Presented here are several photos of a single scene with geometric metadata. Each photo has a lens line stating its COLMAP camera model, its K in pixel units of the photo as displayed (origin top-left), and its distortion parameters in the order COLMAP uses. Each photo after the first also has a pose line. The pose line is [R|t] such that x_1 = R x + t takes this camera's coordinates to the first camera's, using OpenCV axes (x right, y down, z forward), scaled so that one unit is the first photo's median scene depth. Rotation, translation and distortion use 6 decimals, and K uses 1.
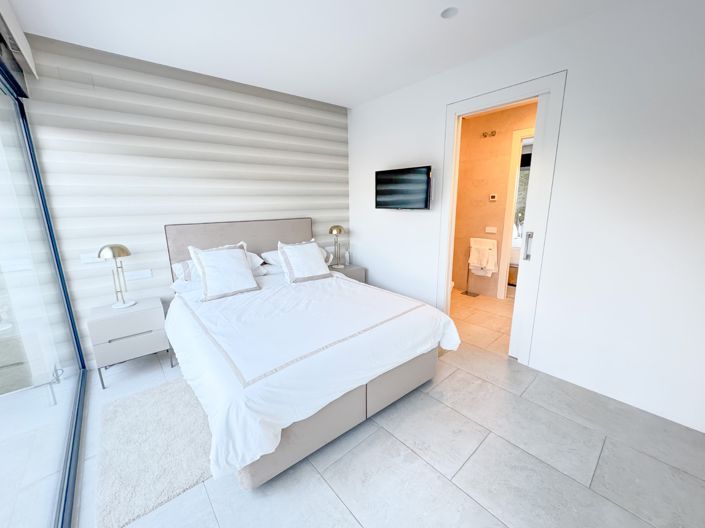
lens RADIAL K [[281.5, 0, 351.5], [0, 281.5, 264.6], [0, 0, 1]] dist [-0.001265, 0.000090]
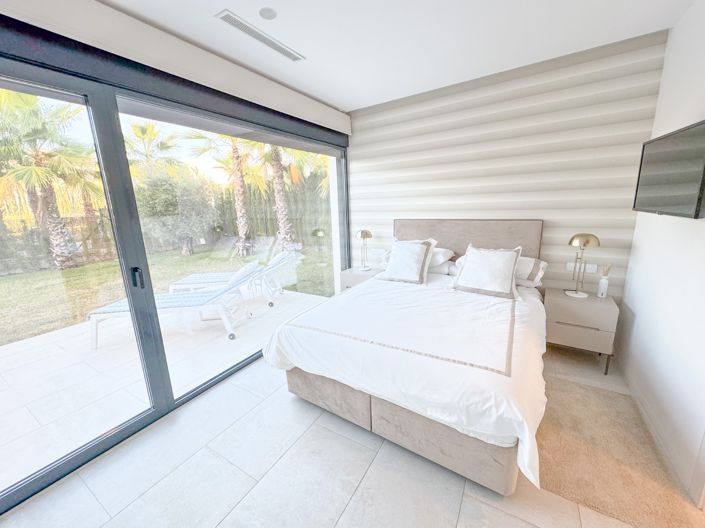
lens RADIAL K [[281.5, 0, 351.5], [0, 281.5, 264.6], [0, 0, 1]] dist [-0.001265, 0.000090]
pose [[0.305653, 0.208422, -0.929052, 0.598305], [-0.175096, 0.971411, 0.160319, -0.114382], [0.935905, 0.113671, 0.333408, 0.399857]]
